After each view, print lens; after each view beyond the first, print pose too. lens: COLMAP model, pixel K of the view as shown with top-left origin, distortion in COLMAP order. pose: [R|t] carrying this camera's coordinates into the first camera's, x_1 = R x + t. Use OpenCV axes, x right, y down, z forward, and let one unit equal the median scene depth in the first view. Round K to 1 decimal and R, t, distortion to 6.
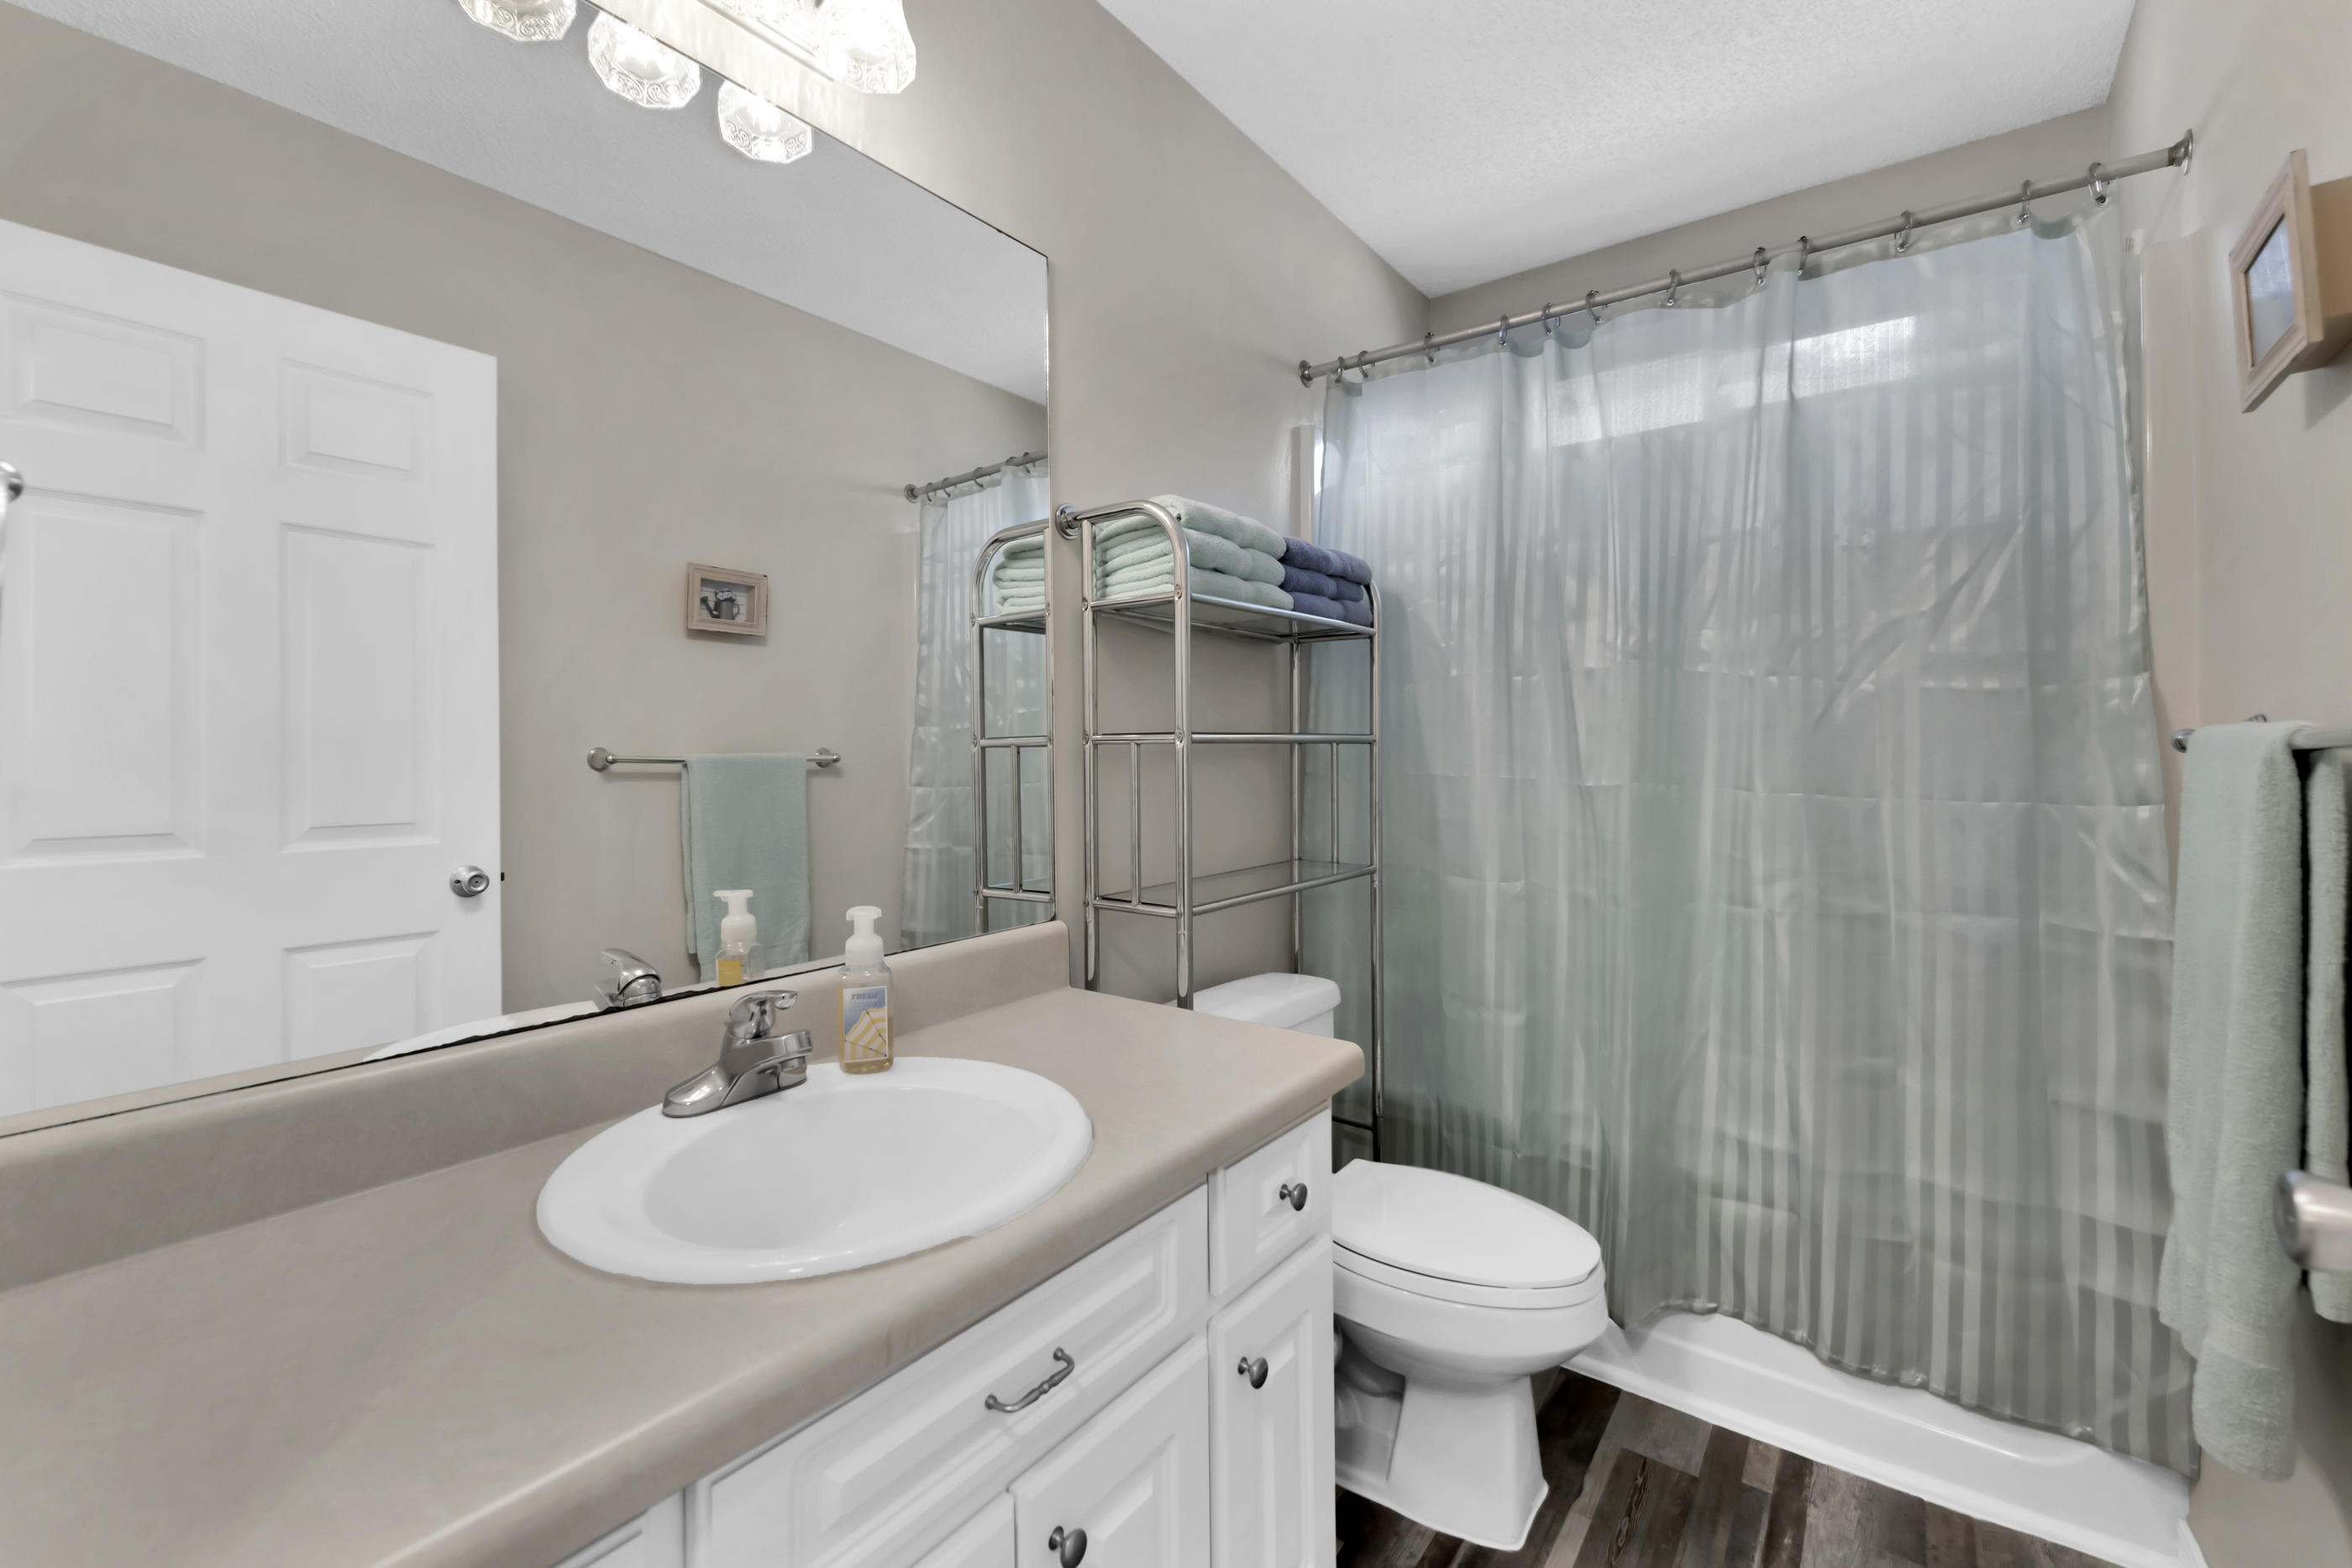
lens RADIAL K [[942.8, 0, 1188.4], [0, 942.8, 788.7], [0, 0, 1]] dist [0.002572, -0.003106]
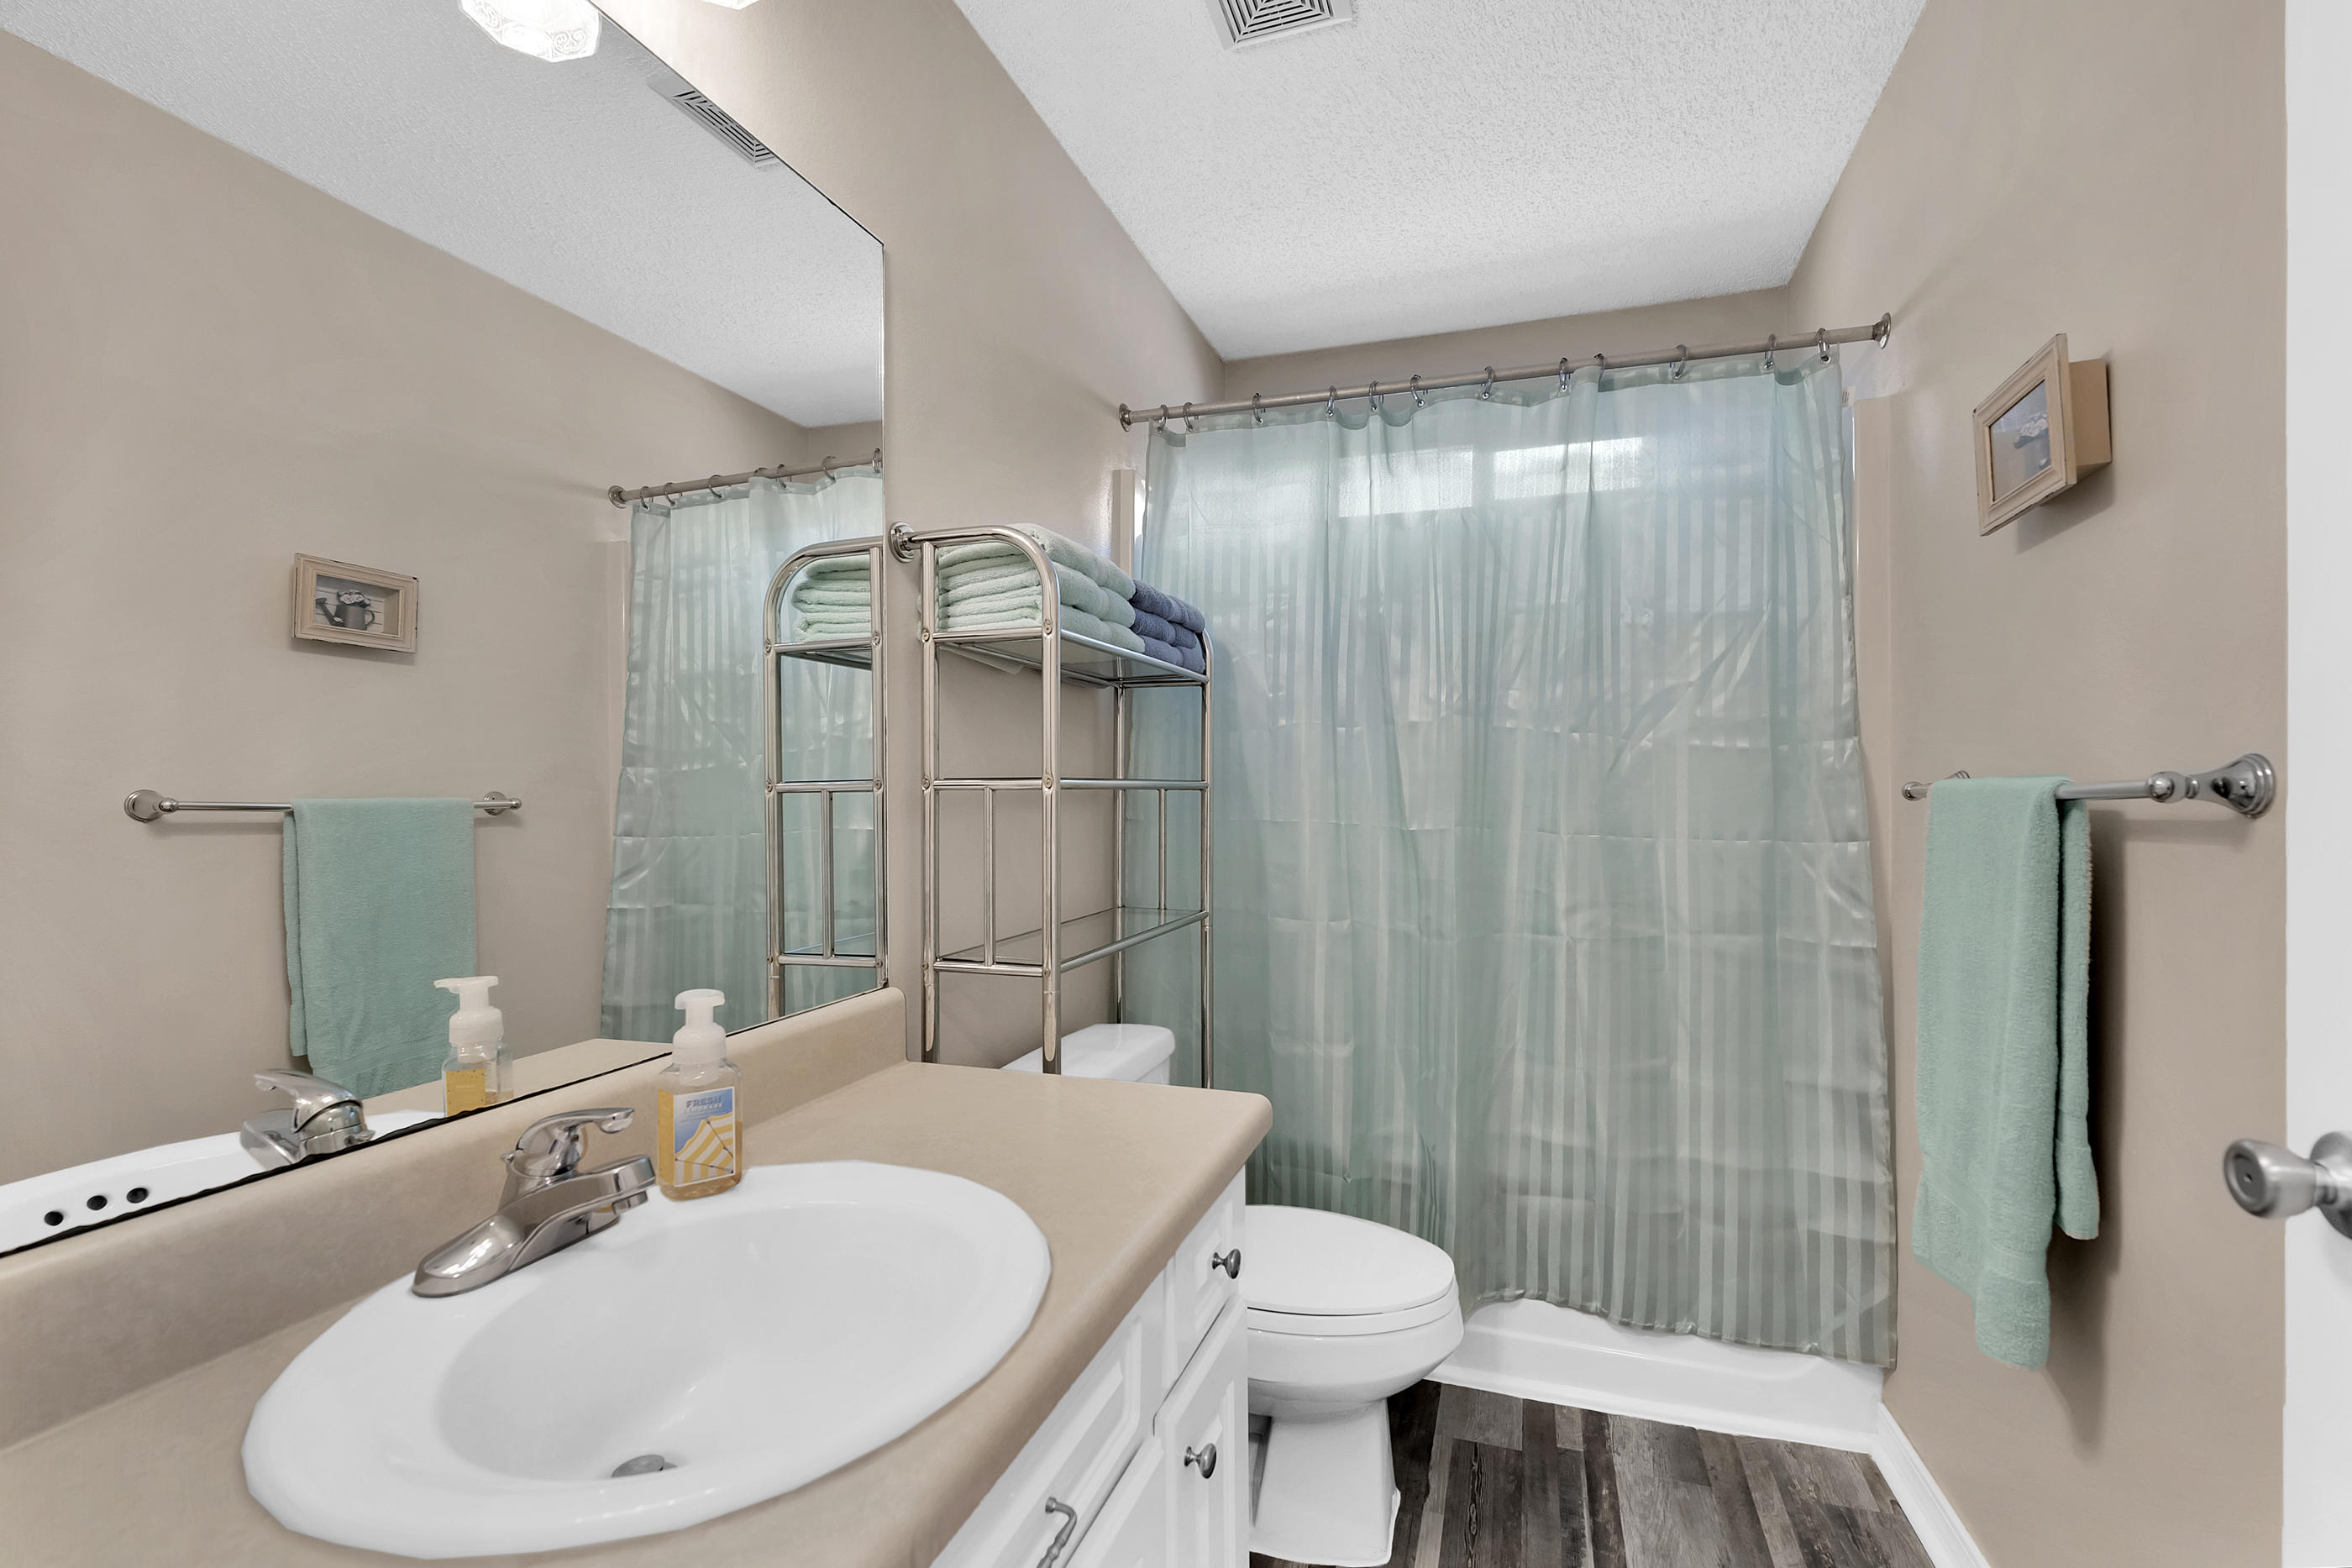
lens RADIAL K [[903.0, 0, 1174.0], [0, 903.0, 822.0], [0, 0, 1]] dist [0.009498, -0.006343]
pose [[0.943680, -0.008040, 0.330763, -0.193151], [0.011435, 0.999900, -0.008319, -0.007087], [-0.330663, 0.011633, 0.943677, 0.117988]]
